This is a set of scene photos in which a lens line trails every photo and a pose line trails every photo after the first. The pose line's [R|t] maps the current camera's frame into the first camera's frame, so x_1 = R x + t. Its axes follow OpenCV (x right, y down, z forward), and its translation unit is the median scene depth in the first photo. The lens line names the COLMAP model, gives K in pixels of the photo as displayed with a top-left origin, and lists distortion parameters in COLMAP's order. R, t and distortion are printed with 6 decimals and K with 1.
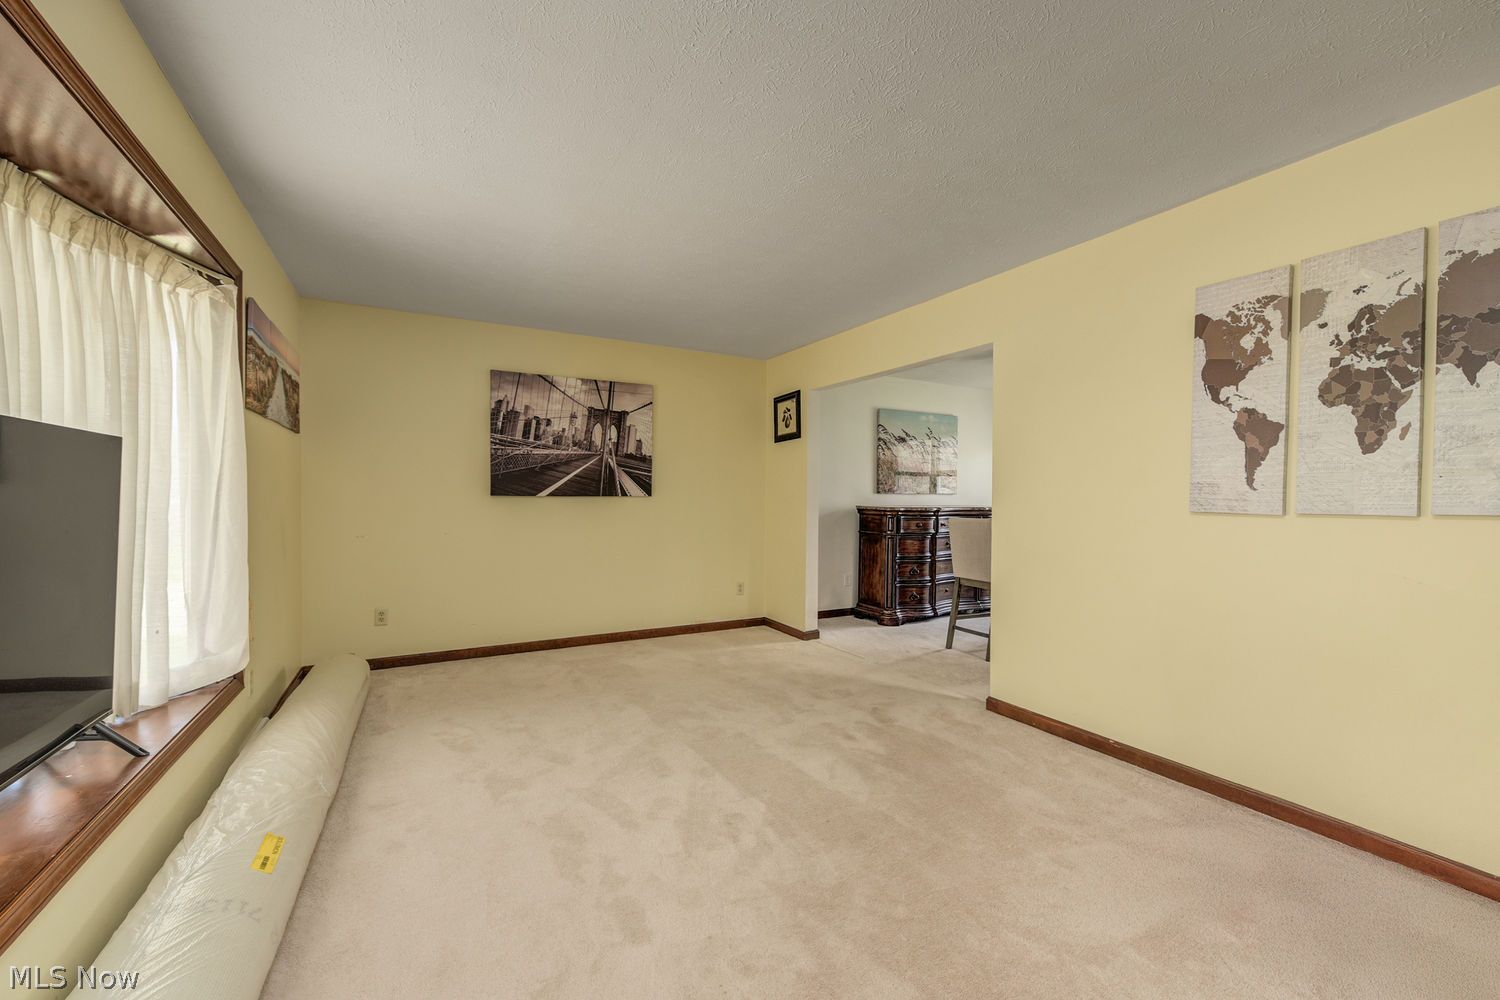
lens RADIAL K [[598.6, 0, 747.4], [0, 598.6, 504.4], [0, 0, 1]] dist [-0.001222, -0.000378]
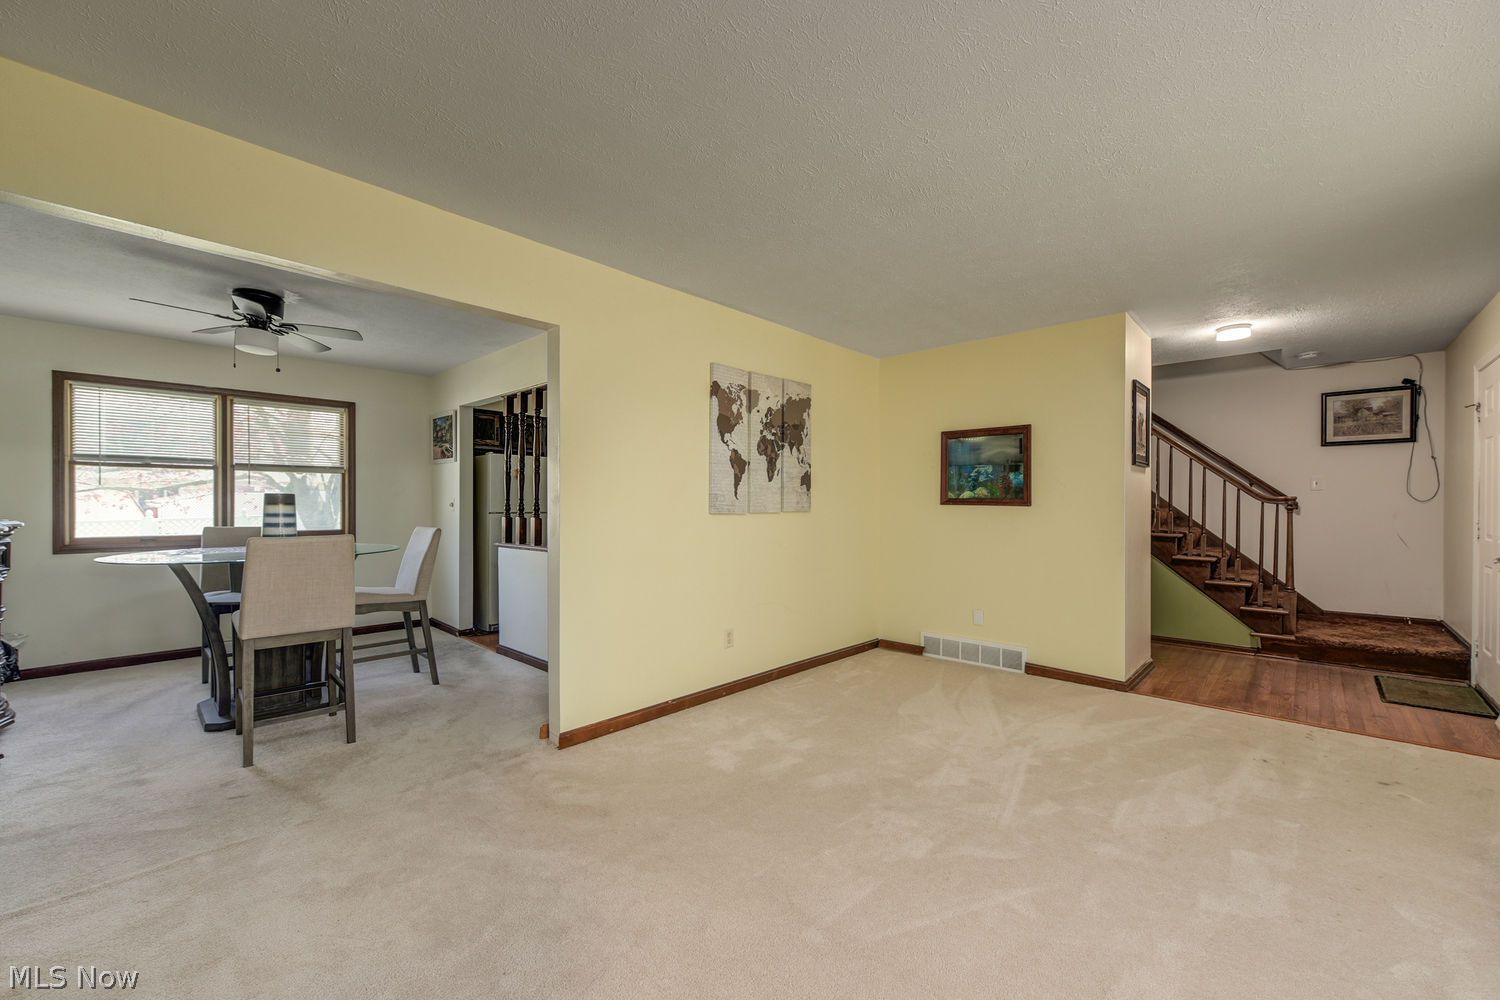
lens RADIAL K [[598.6, 0, 747.4], [0, 598.6, 504.4], [0, 0, 1]] dist [-0.001222, -0.000378]
pose [[-0.299325, -0.007414, 0.954122, -0.396237], [0.008118, 0.999914, 0.010317, -0.014348], [-0.954117, 0.010833, -0.299239, 0.785094]]
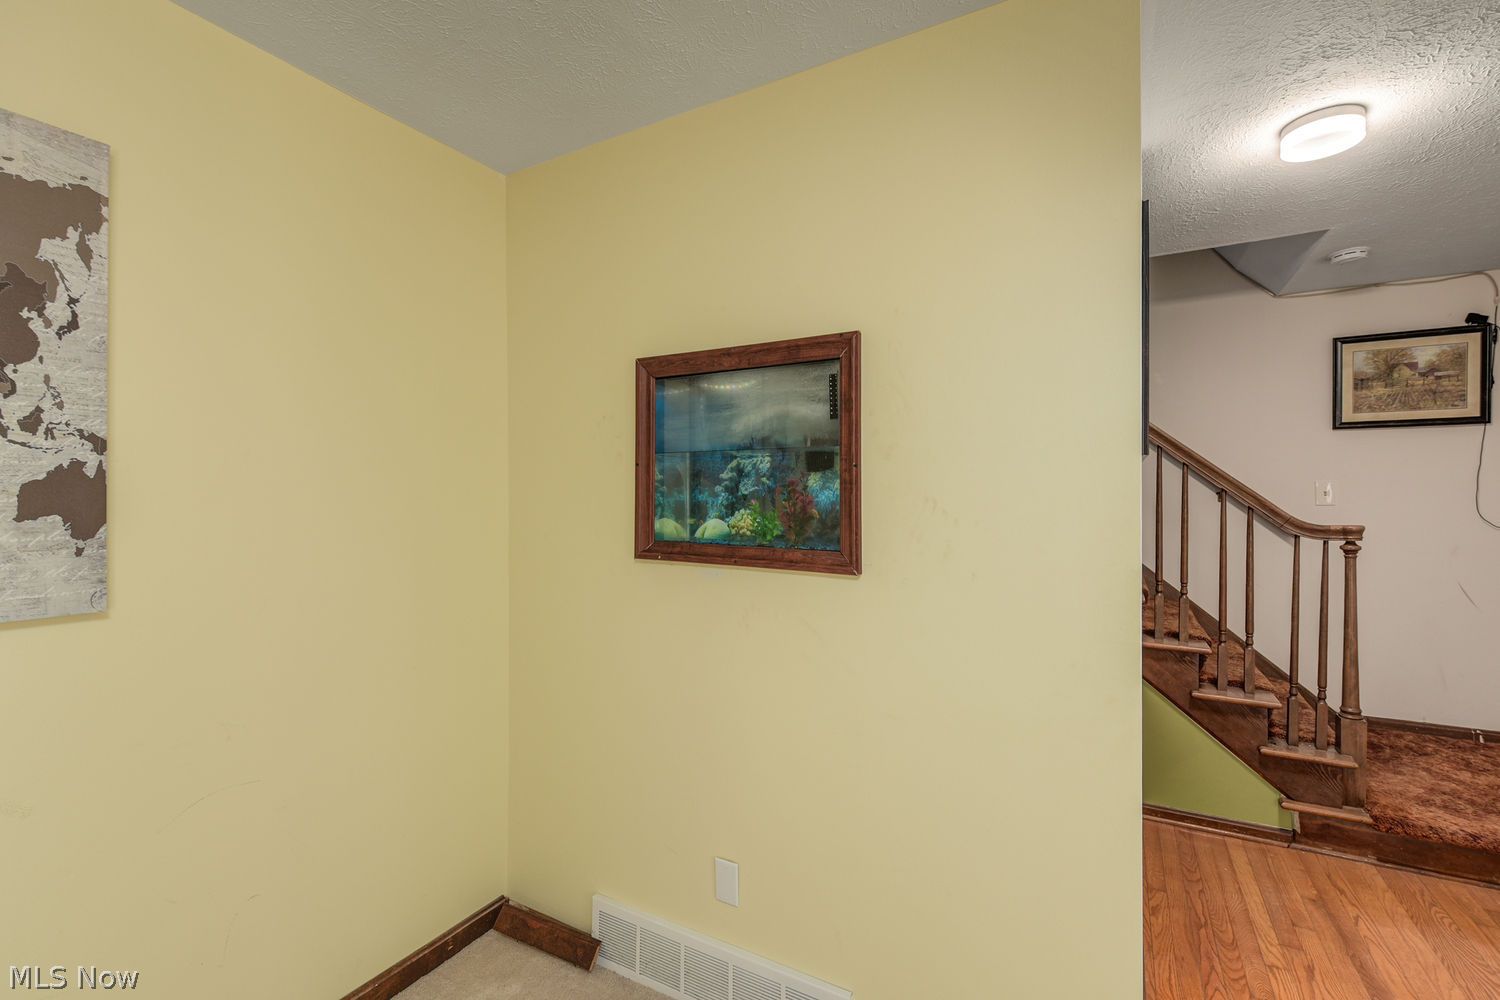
lens RADIAL K [[657.0, 0, 747.2], [0, 657.0, 497.2], [0, 0, 1]] dist [-0.001573, -0.000473]
pose [[-0.521029, -0.004067, 0.853529, 0.130790], [0.007584, 0.999927, 0.009394, -0.044497], [-0.853505, 0.011367, -0.520961, 0.283040]]
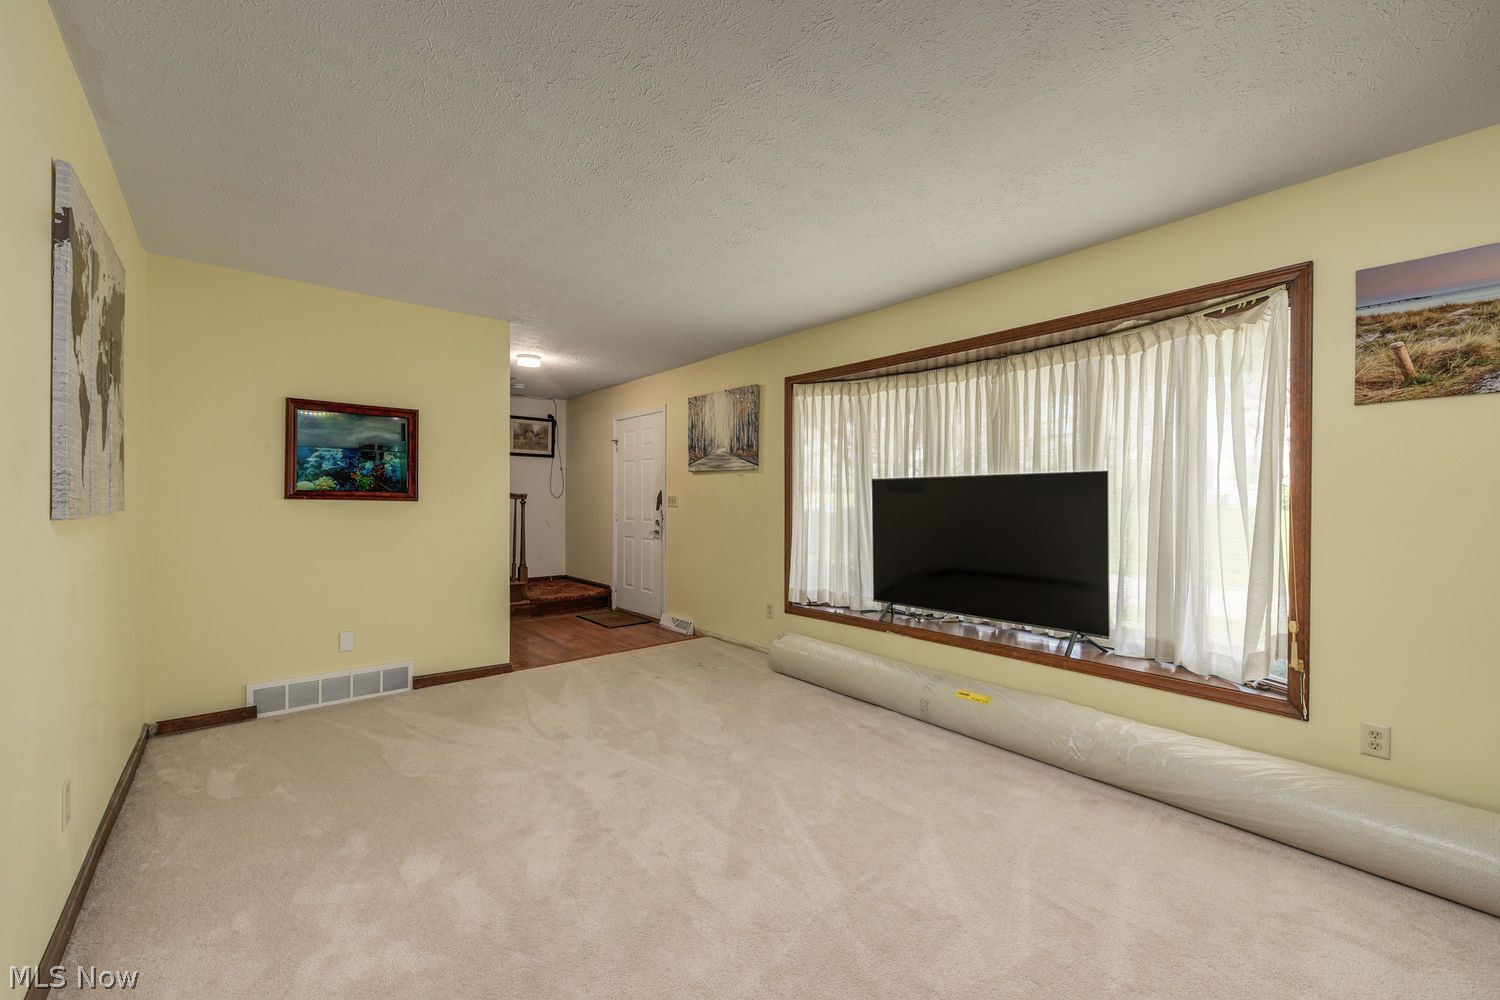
lens RADIAL K [[598.6, 0, 747.4], [0, 598.6, 504.4], [0, 0, 1]] dist [-0.001222, -0.000378]
pose [[-0.982327, -0.010716, -0.186868, 0.095120], [-0.013887, 0.999781, 0.015668, -0.013303], [0.186660, 0.017986, -0.982260, 1.005700]]
